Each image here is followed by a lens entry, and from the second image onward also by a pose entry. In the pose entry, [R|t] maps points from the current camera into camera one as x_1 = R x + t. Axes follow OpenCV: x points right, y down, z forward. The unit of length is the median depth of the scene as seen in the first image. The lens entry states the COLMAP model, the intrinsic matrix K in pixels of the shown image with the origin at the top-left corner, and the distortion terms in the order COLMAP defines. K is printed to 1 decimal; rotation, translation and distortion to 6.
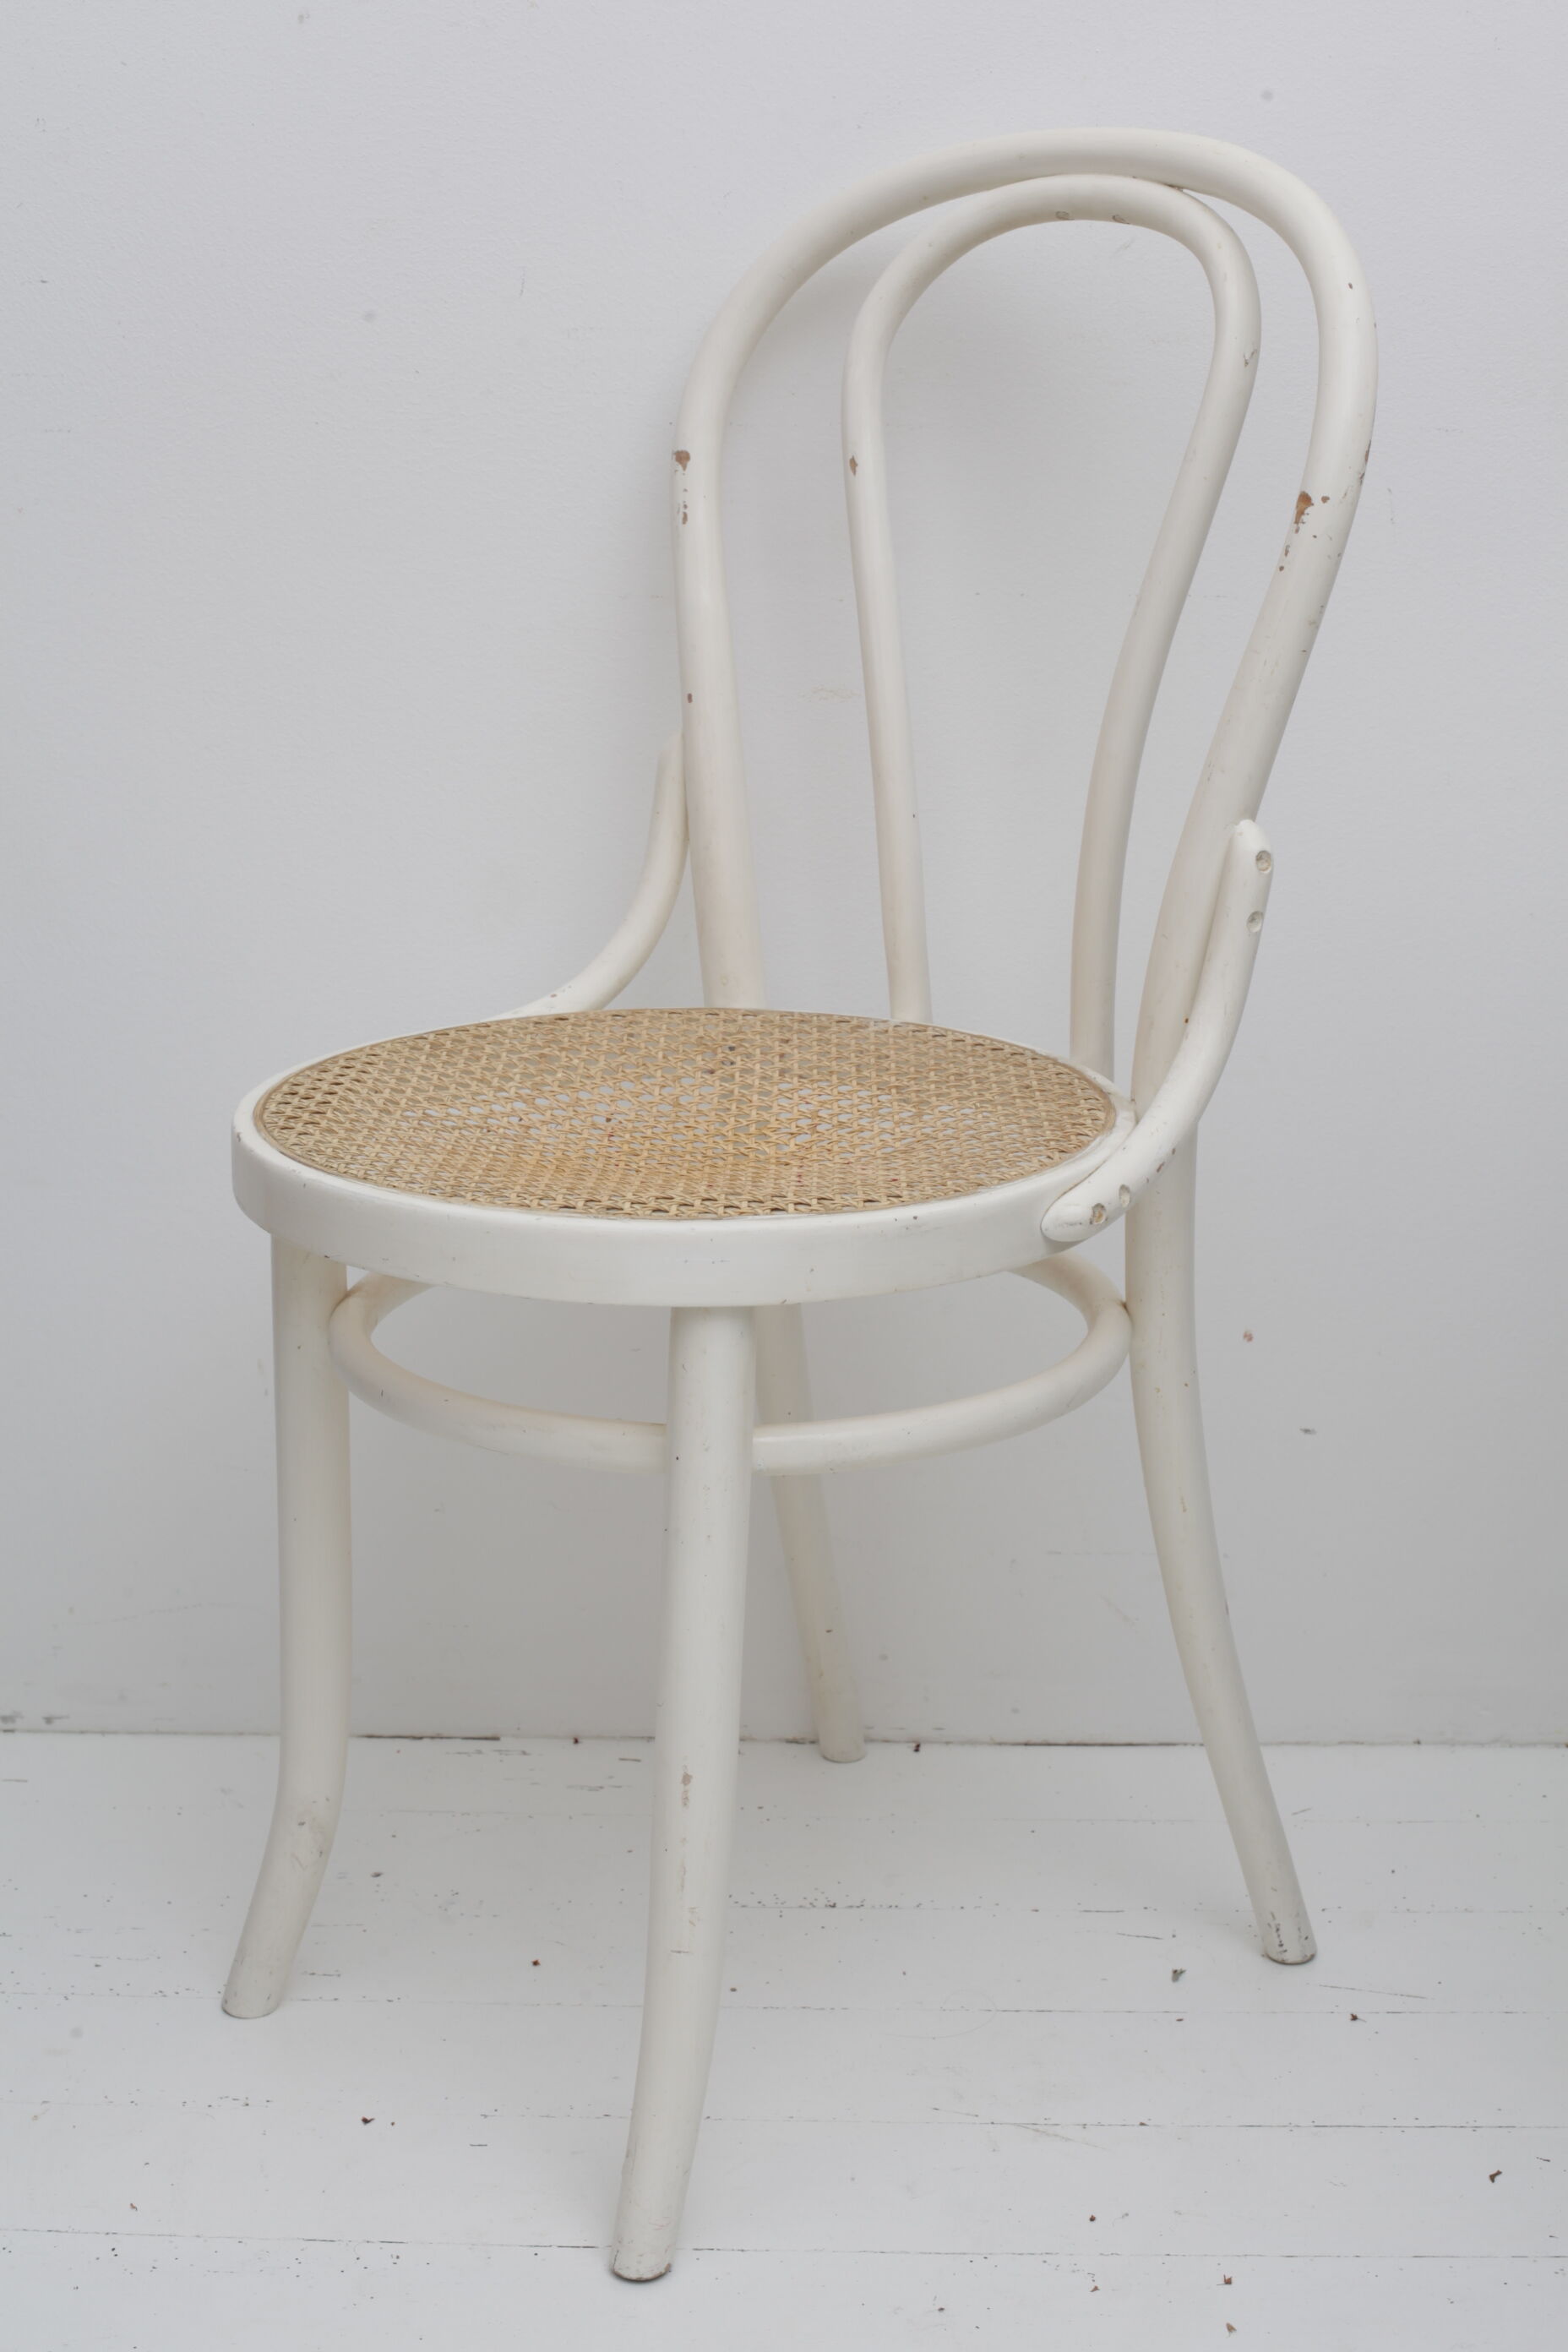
lens RADIAL K [[3579.4, 0, 791.2], [0, 3579.4, 1187.0], [0, 0, 1]] dist [-0.147590, 0.000000]
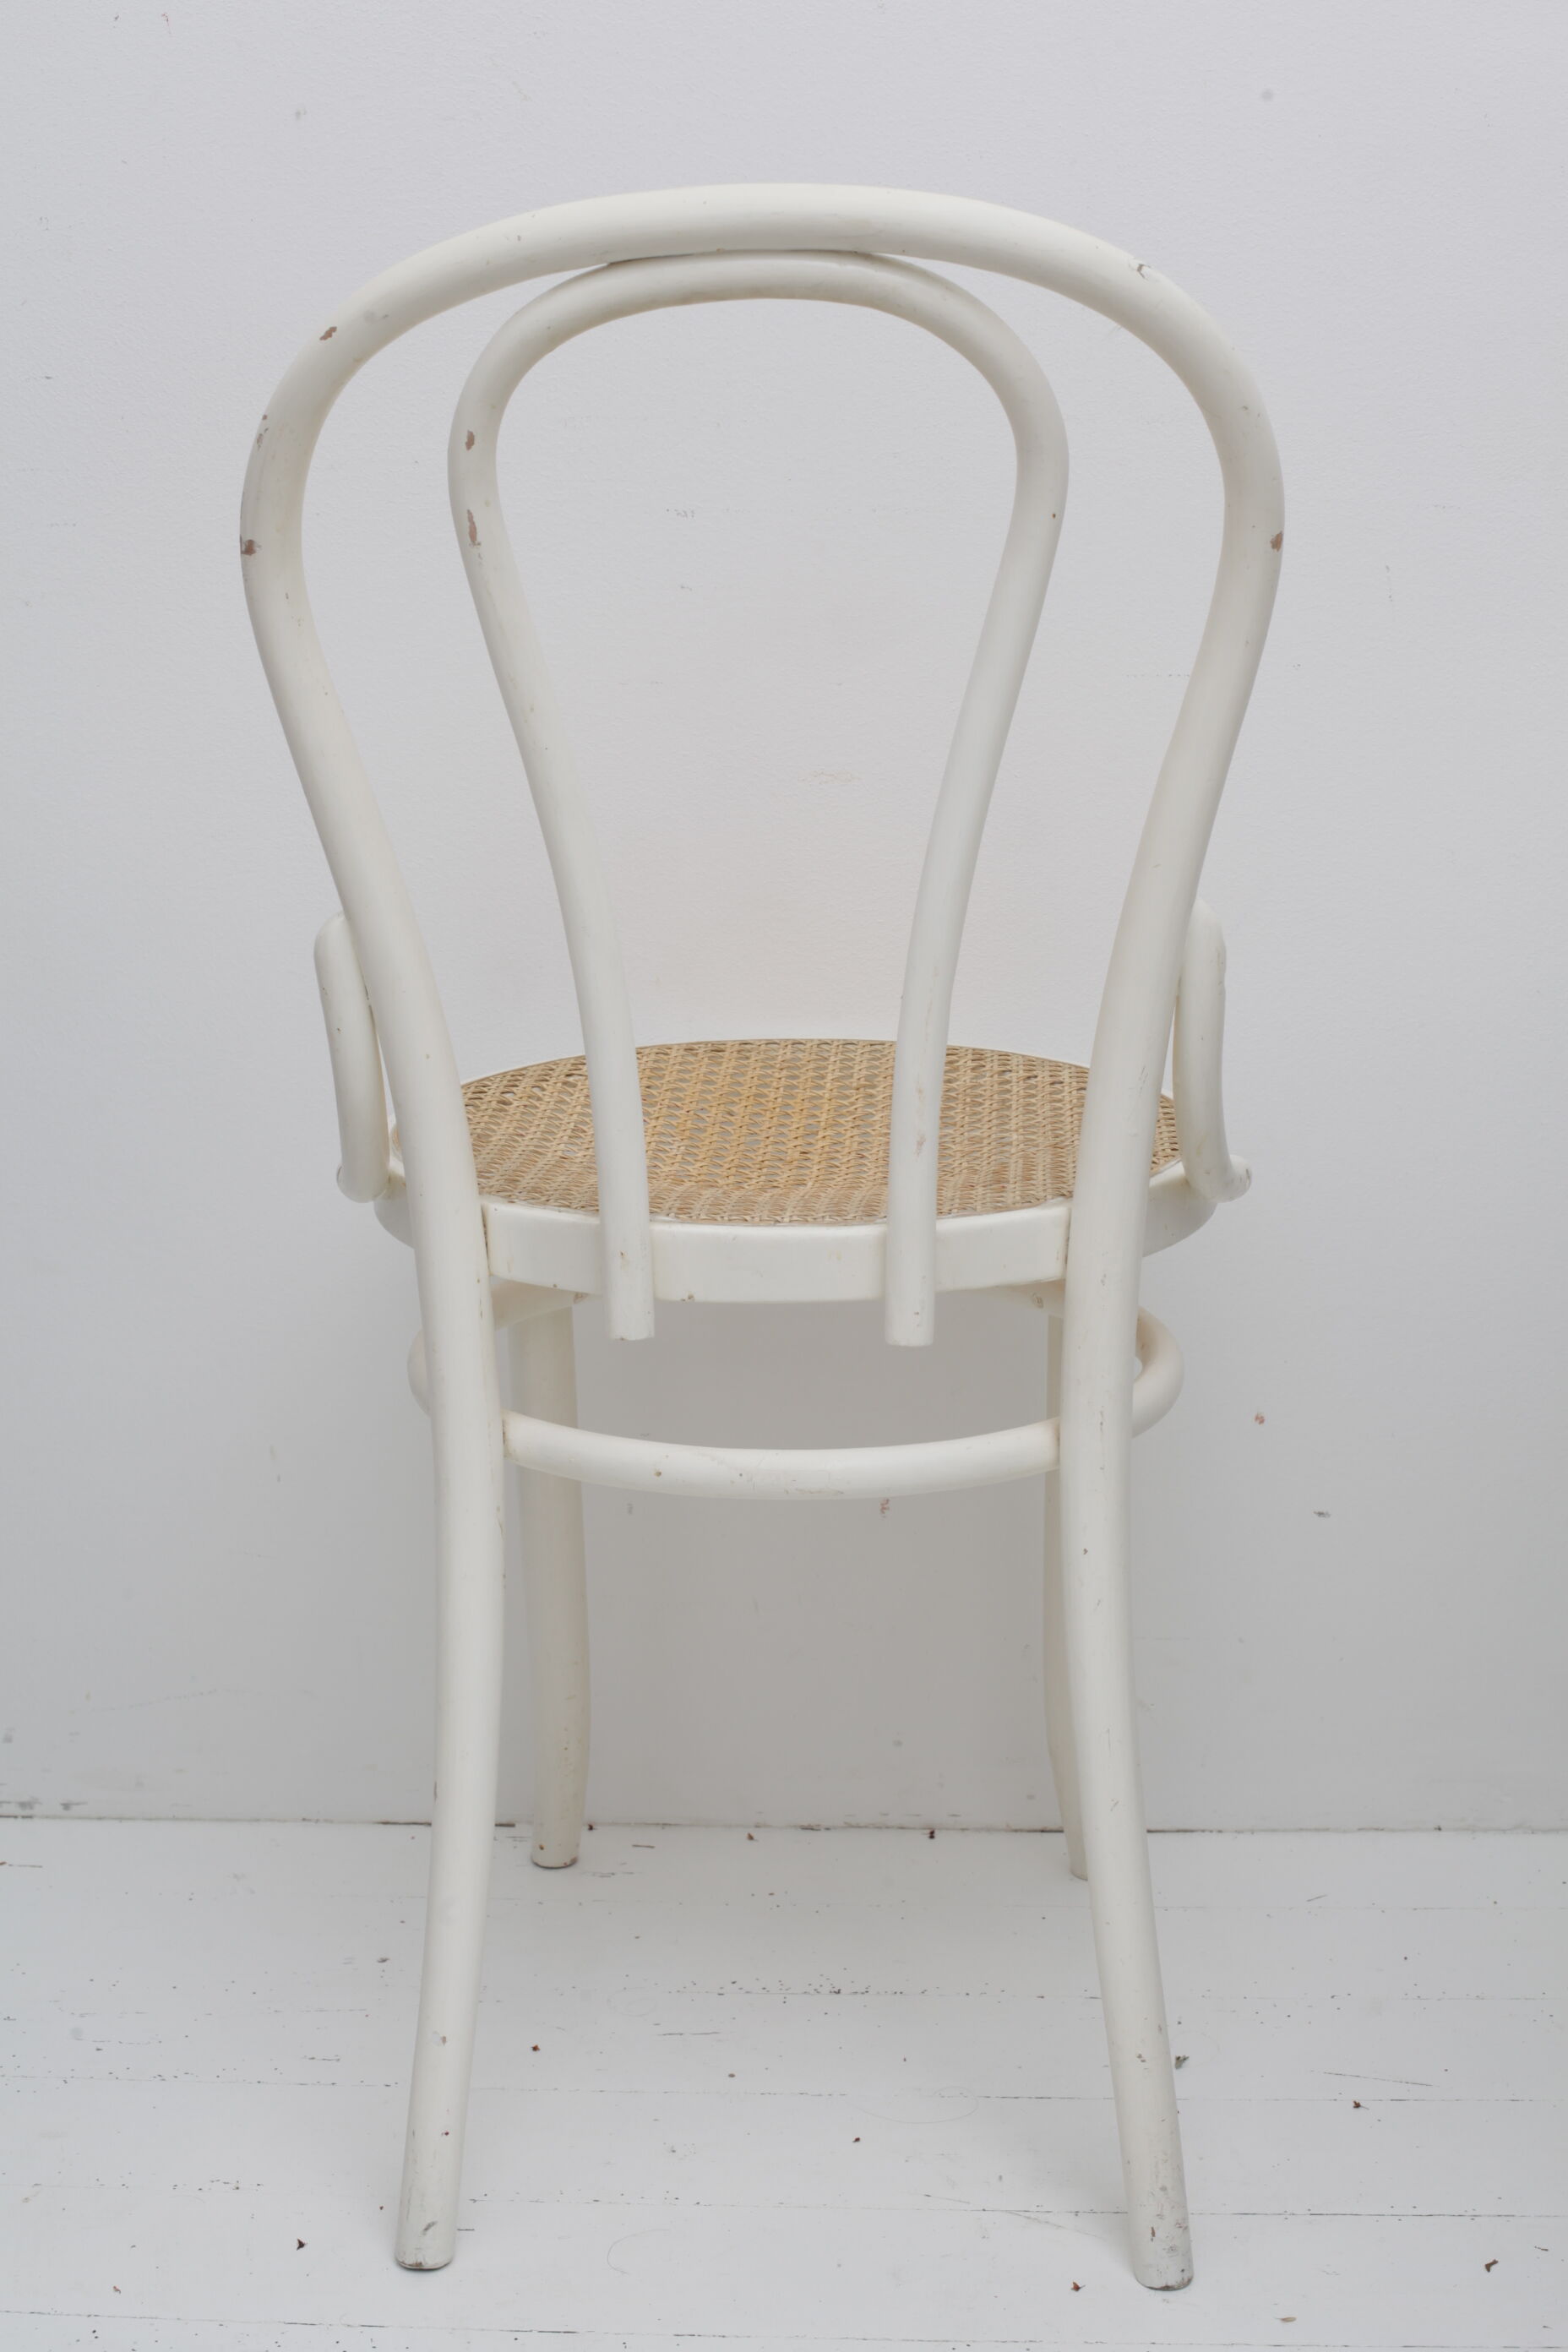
lens RADIAL K [[3579.4, 0, 790.7], [0, 3579.4, 1176.1], [0, 0, 1]] dist [-0.147590, 0.000000]
pose [[0.999359, -0.006126, -0.035271, 0.038768], [0.005025, 0.999500, -0.031227, 0.005517], [0.035445, 0.031030, 0.998890, 0.001178]]
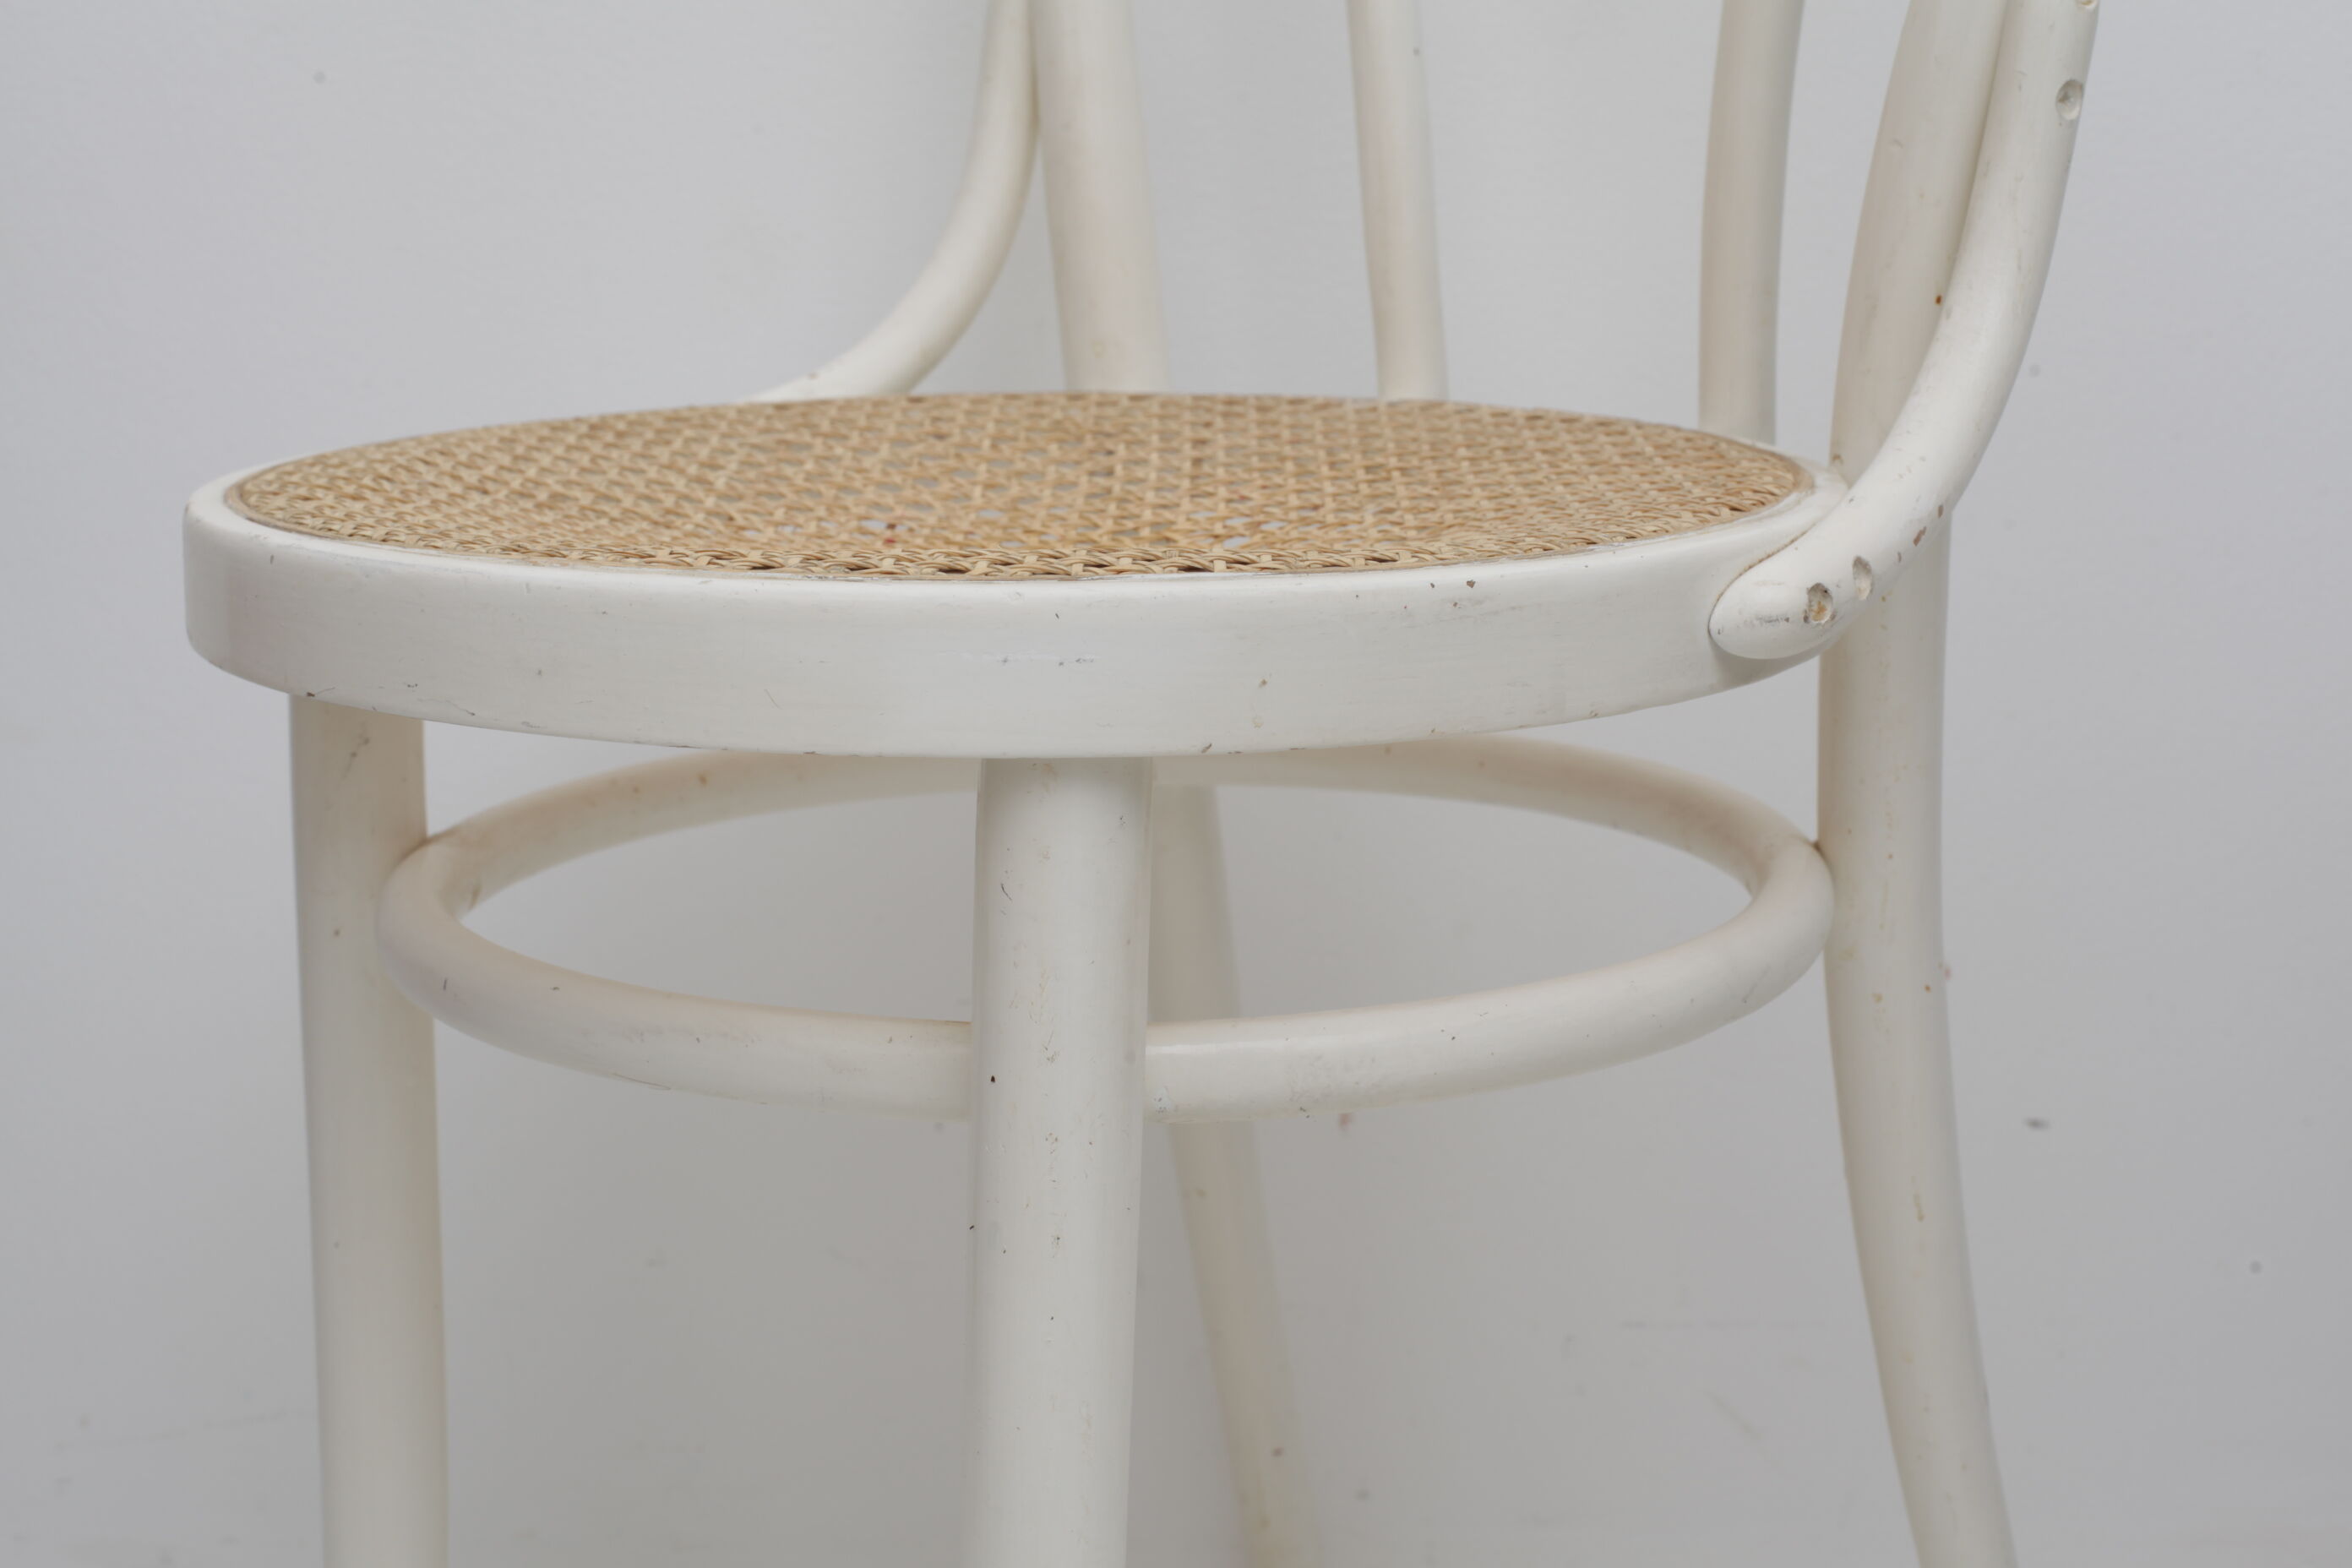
lens RADIAL K [[3579.4, 0, 1171.8], [0, 3579.4, 777.9], [0, 0, 1]] dist [-0.147590, 0.000000]
pose [[0.999943, -0.007678, -0.007463, -0.002757], [0.007118, 0.997349, -0.072421, 0.061517], [0.007999, 0.072363, 0.997346, 0.441696]]
